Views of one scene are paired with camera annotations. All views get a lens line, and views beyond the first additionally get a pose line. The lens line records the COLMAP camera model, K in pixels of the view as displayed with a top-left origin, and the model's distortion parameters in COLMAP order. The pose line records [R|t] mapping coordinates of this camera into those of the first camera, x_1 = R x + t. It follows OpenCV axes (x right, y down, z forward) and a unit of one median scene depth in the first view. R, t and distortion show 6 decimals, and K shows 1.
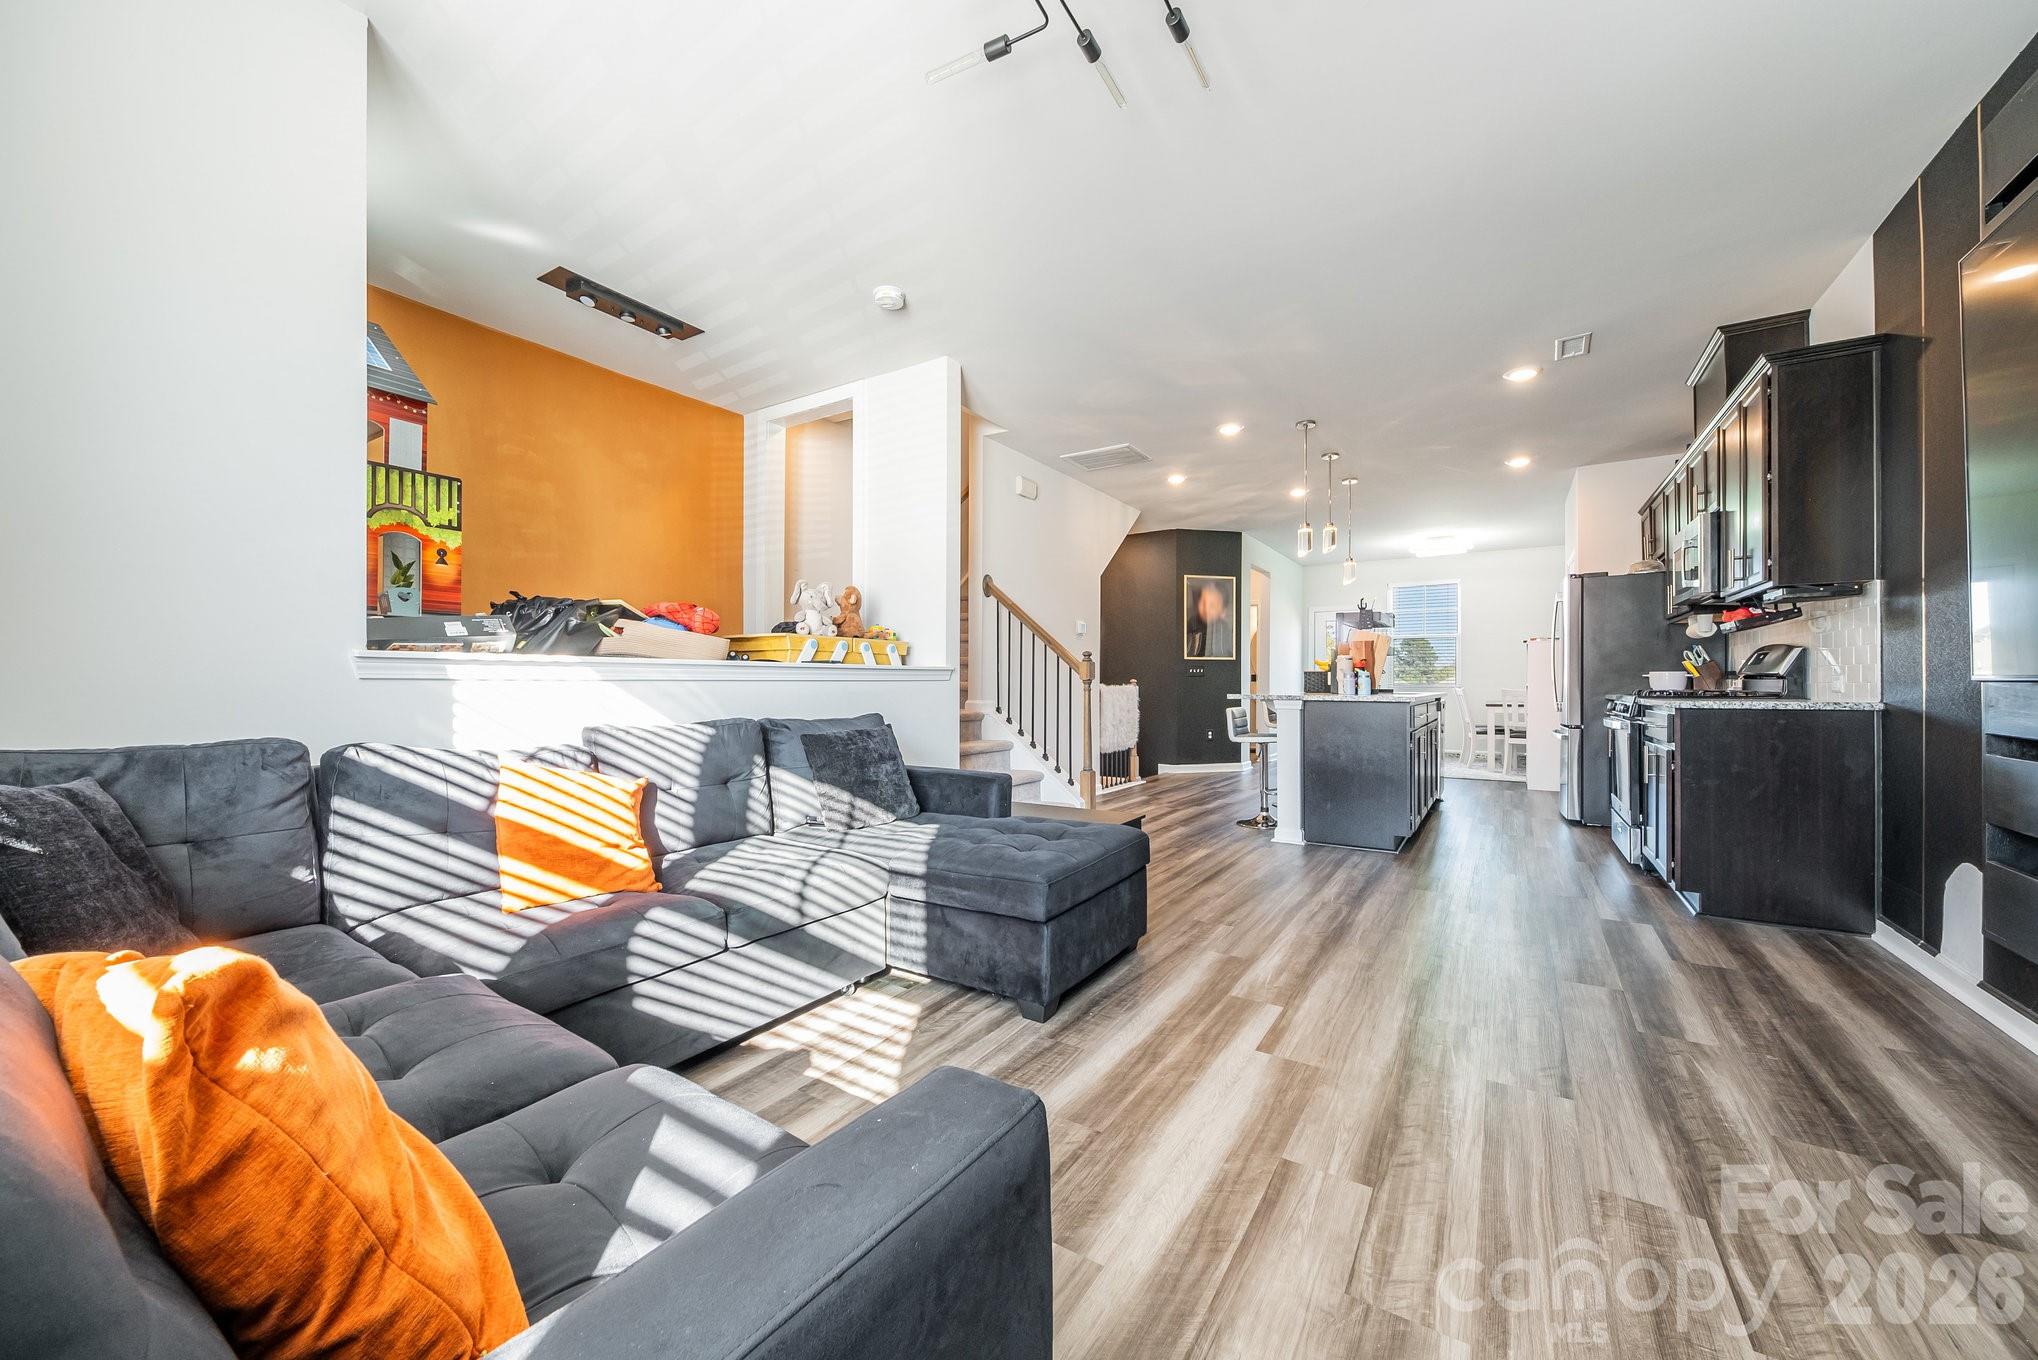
lens RADIAL K [[756.9, 0, 1025.9], [0, 756.9, 681.9], [0, 0, 1]] dist [0.001685, -0.000660]
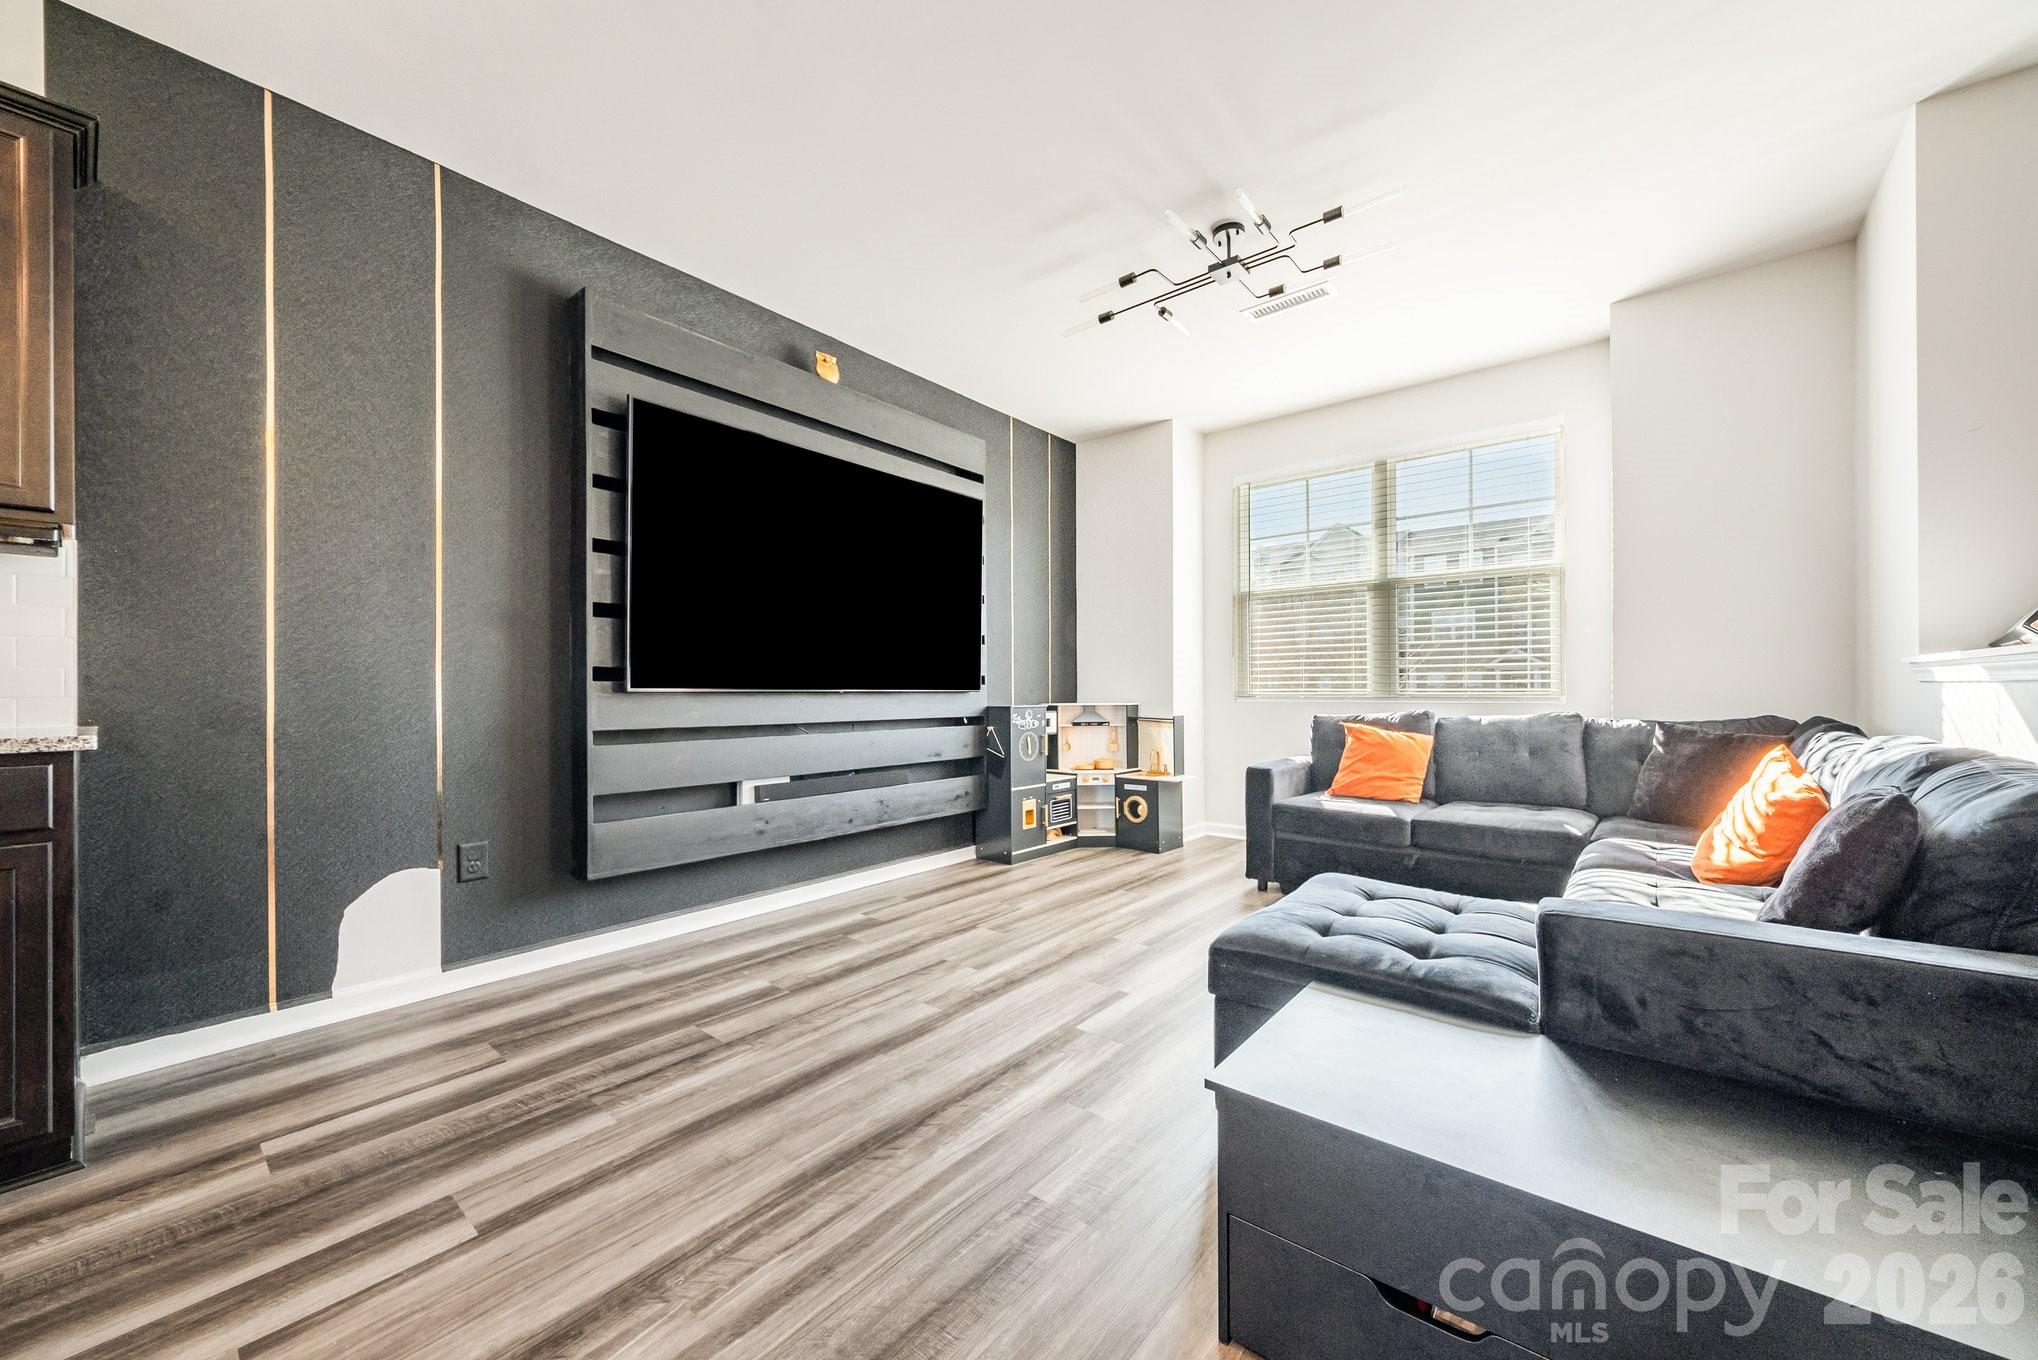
lens RADIAL K [[756.9, 0, 1025.9], [0, 756.9, 681.9], [0, 0, 1]] dist [0.001685, -0.000660]
pose [[-0.993220, 0.007225, 0.116021, 0.209150], [0.006028, 0.999925, -0.010670, -0.000639], [-0.116089, -0.009898, -0.993189, 1.433328]]
